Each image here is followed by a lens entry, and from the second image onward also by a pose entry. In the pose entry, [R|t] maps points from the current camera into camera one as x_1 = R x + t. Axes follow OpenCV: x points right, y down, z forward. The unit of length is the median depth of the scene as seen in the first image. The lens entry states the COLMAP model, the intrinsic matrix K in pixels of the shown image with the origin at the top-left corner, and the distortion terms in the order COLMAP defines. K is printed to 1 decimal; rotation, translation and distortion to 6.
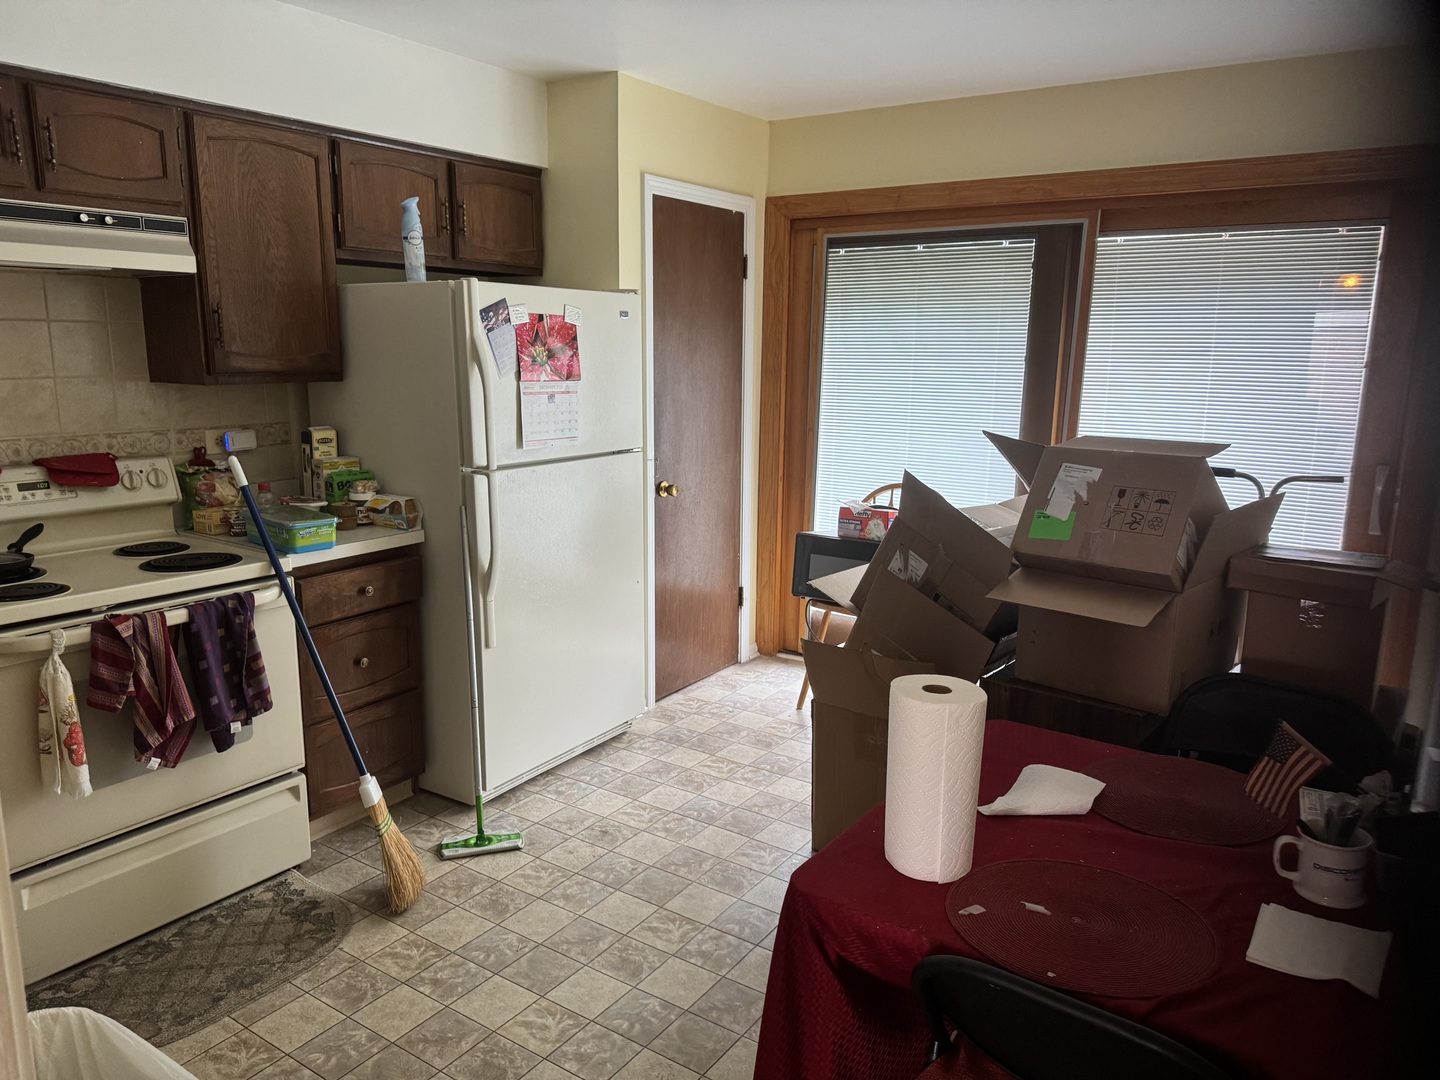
lens RADIAL K [[1006.0, 0, 720.0], [0, 1006.0, 540.0], [0, 0, 1]] dist [-0.037709, -0.001576]
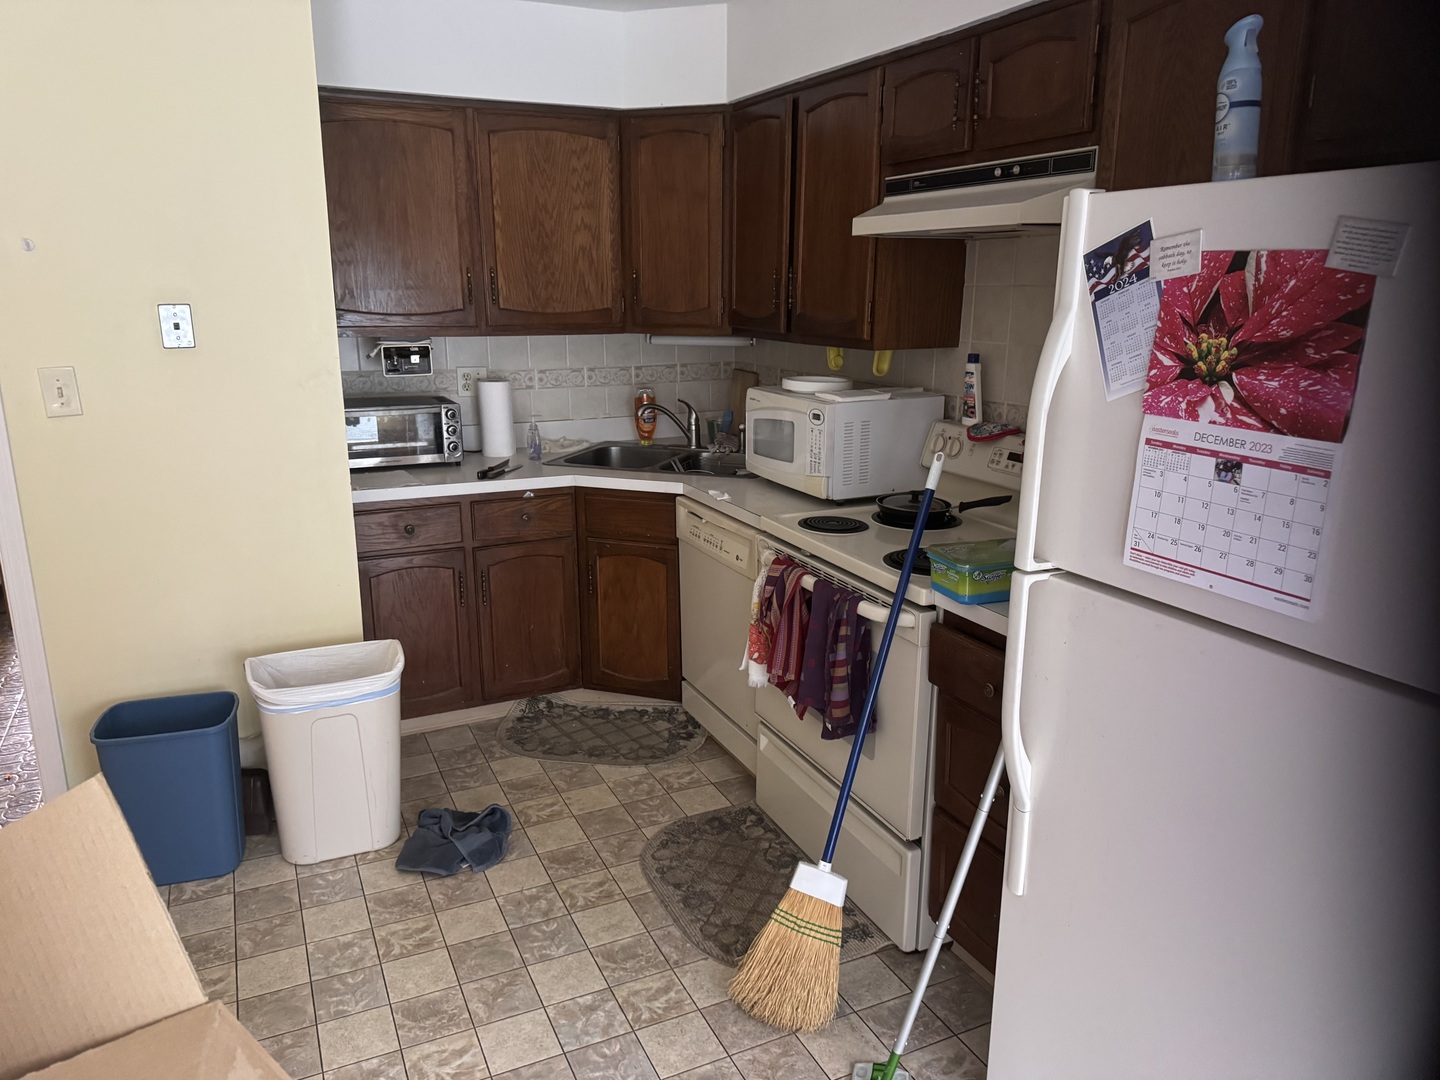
lens RADIAL K [[1028.2, 0, 720.0], [0, 1028.2, 540.0], [0, 0, 1]] dist [0.003966, -0.001668]
pose [[-0.509548, 0.188400, -0.839563, 0.289184], [-0.179299, 0.931066, 0.317754, -0.220098], [0.841554, 0.312444, -0.440643, 1.081069]]
